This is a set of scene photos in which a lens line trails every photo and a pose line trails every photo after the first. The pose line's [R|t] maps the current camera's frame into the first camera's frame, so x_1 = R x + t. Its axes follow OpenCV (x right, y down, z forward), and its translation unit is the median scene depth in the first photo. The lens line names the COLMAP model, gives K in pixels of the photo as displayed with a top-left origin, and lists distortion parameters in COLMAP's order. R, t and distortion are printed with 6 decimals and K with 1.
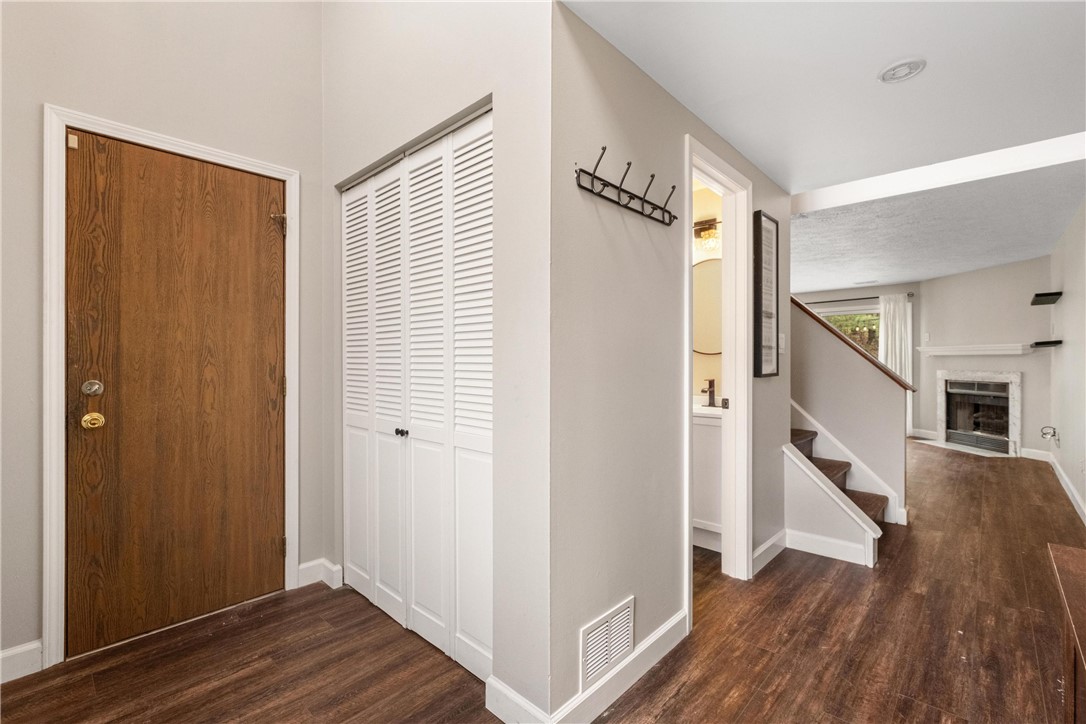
lens RADIAL K [[484.7, 0, 523.3], [0, 484.7, 359.6], [0, 0, 1]] dist [-0.001731, 0.000852]
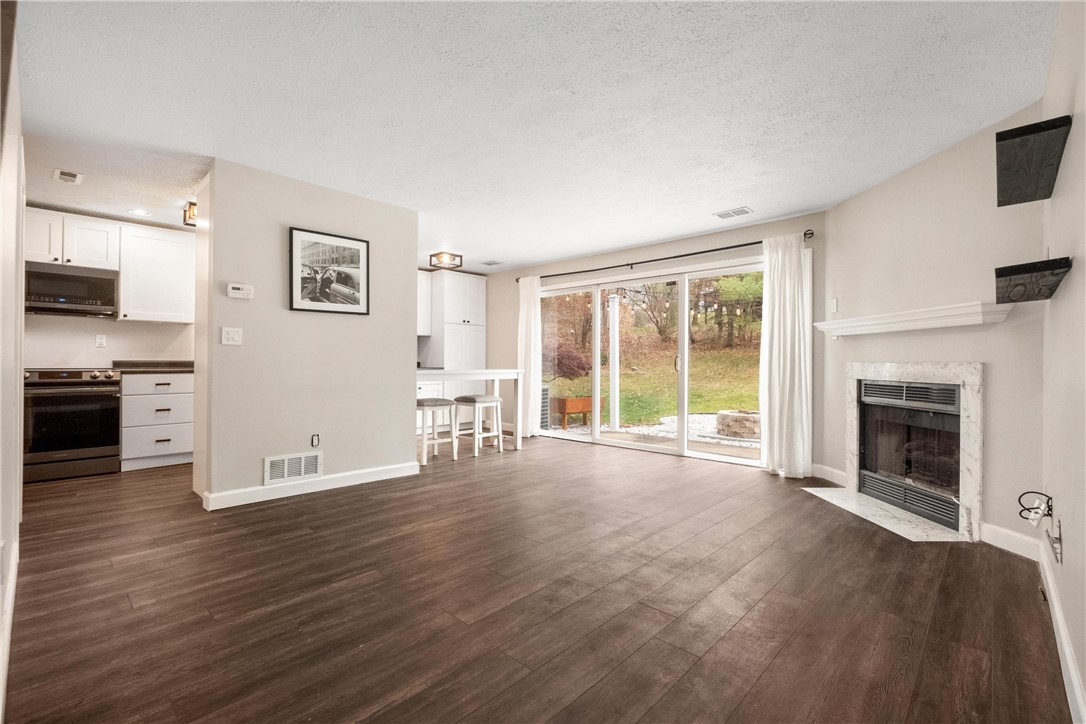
lens RADIAL K [[480.9, 0, 532.4], [0, 480.9, 362.9], [0, 0, 1]] dist [-0.010609, 0.000620]
pose [[0.999985, 0.003106, 0.004460, 0.528766], [-0.003107, 0.999995, 0.000220, 0.024783], [-0.004459, -0.000234, 0.999990, 0.483602]]
